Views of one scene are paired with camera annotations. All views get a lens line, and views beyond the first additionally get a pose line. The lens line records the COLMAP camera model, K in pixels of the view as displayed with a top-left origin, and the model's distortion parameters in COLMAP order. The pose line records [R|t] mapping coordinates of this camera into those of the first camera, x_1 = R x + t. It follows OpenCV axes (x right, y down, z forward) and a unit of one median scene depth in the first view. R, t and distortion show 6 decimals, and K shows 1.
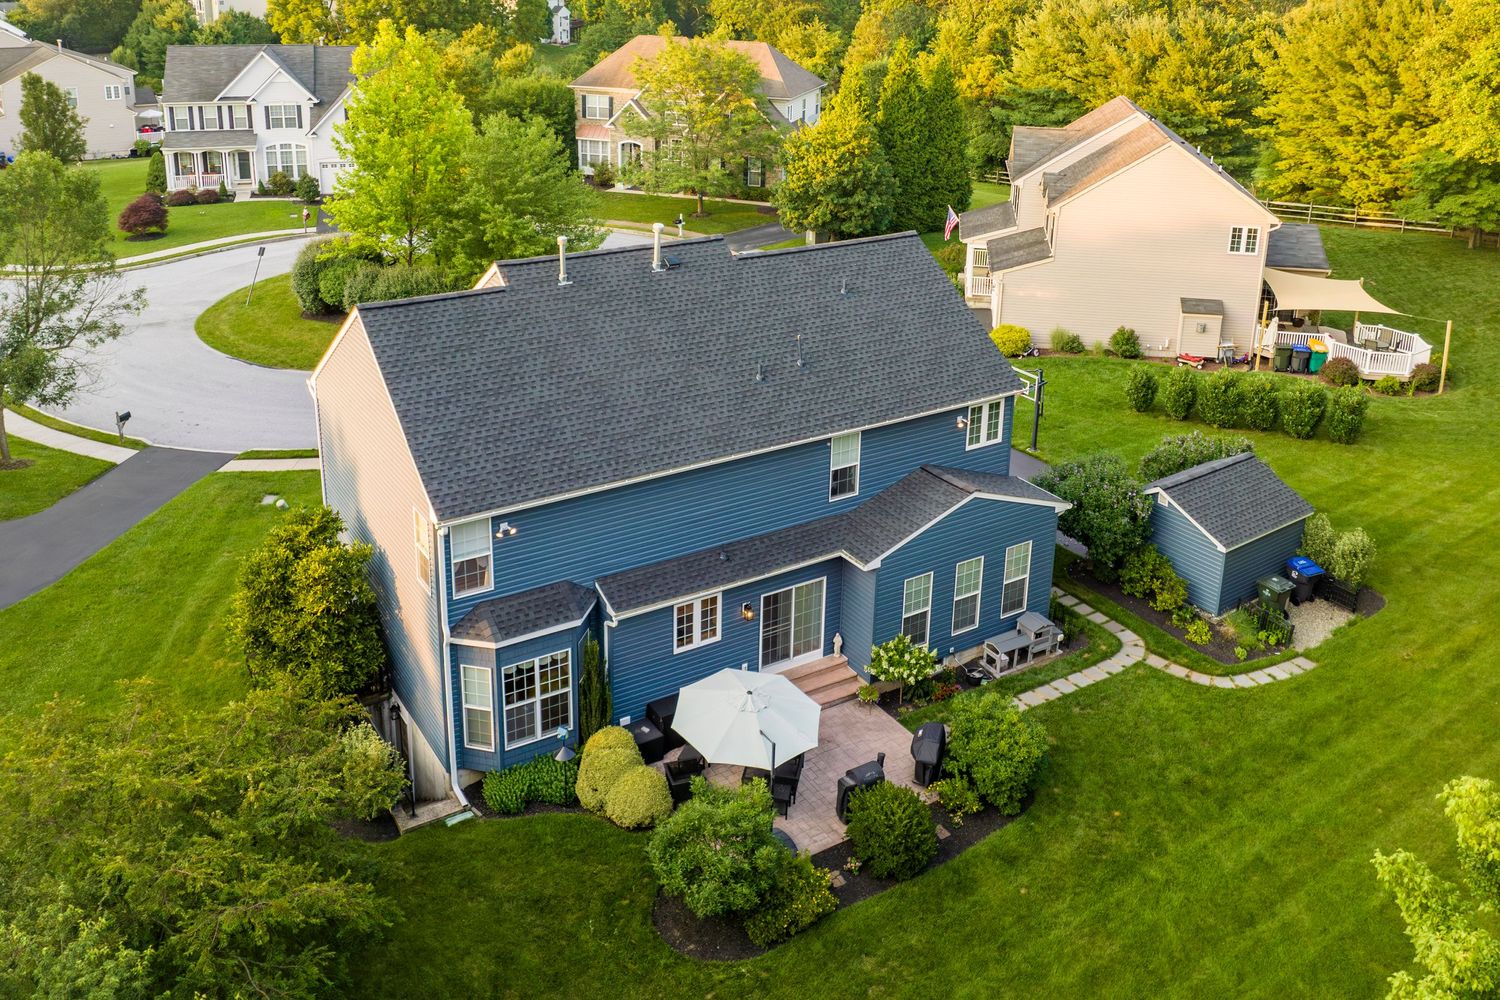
lens RADIAL K [[1329.0, 0, 747.8], [0, 1329.0, 325.7], [0, 0, 1]] dist [-0.029649, -0.010993]
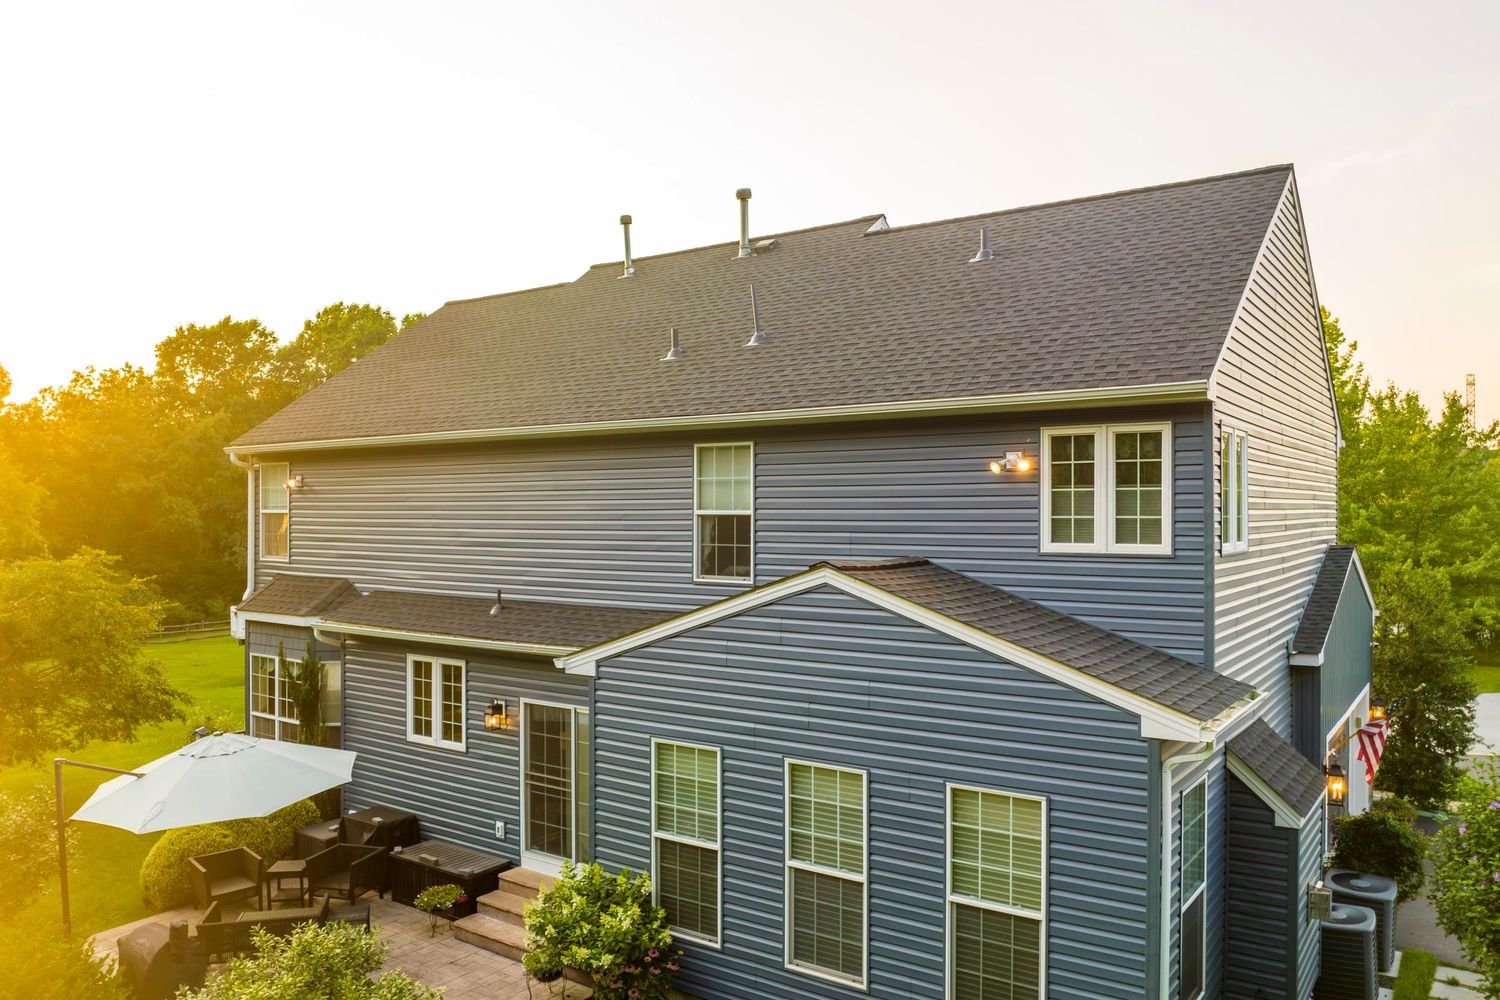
lens RADIAL K [[1082.3, 0, 702.5], [0, 1082.3, 498.6], [0, 0, 1]] dist [-0.035829, -0.002088]
pose [[0.362461, -0.028546, -0.931562, 0.431652], [-0.267022, 0.954449, -0.133143, 0.151028], [0.892928, 0.297007, 0.338328, 0.824696]]
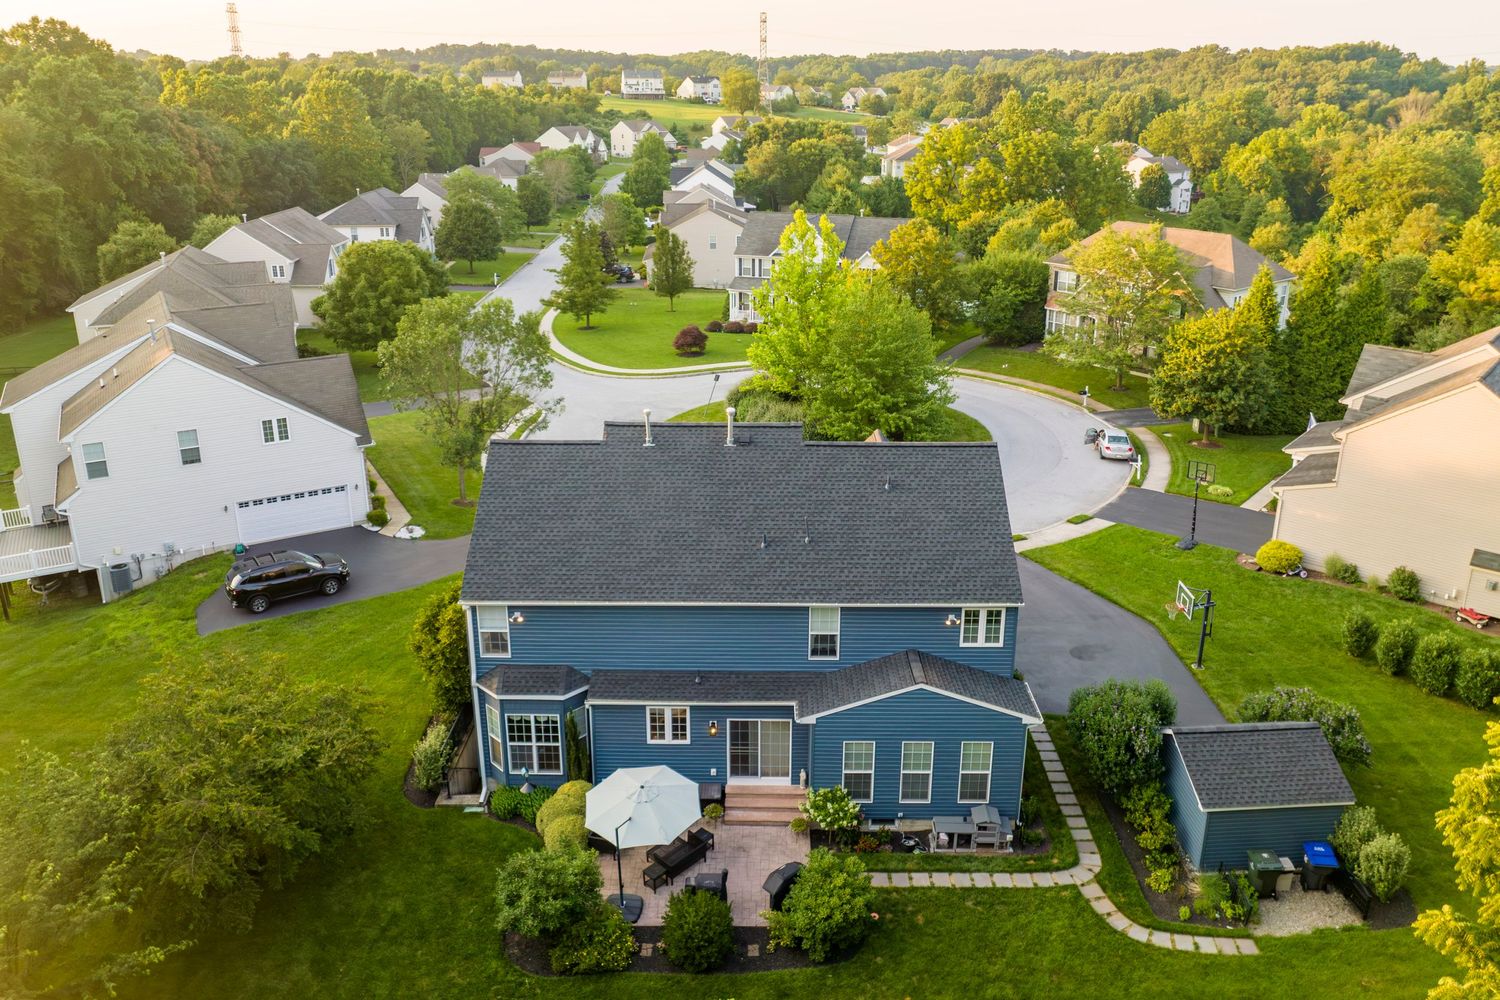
lens RADIAL K [[1129.3, 0, 746.0], [0, 1129.3, 447.4], [0, 0, 1]] dist [-0.033123, -0.007402]
pose [[0.833509, 0.151978, -0.531192, 0.503852], [-0.145385, 0.987872, 0.054511, -0.098377], [0.533035, 0.031792, 0.845496, 0.106336]]
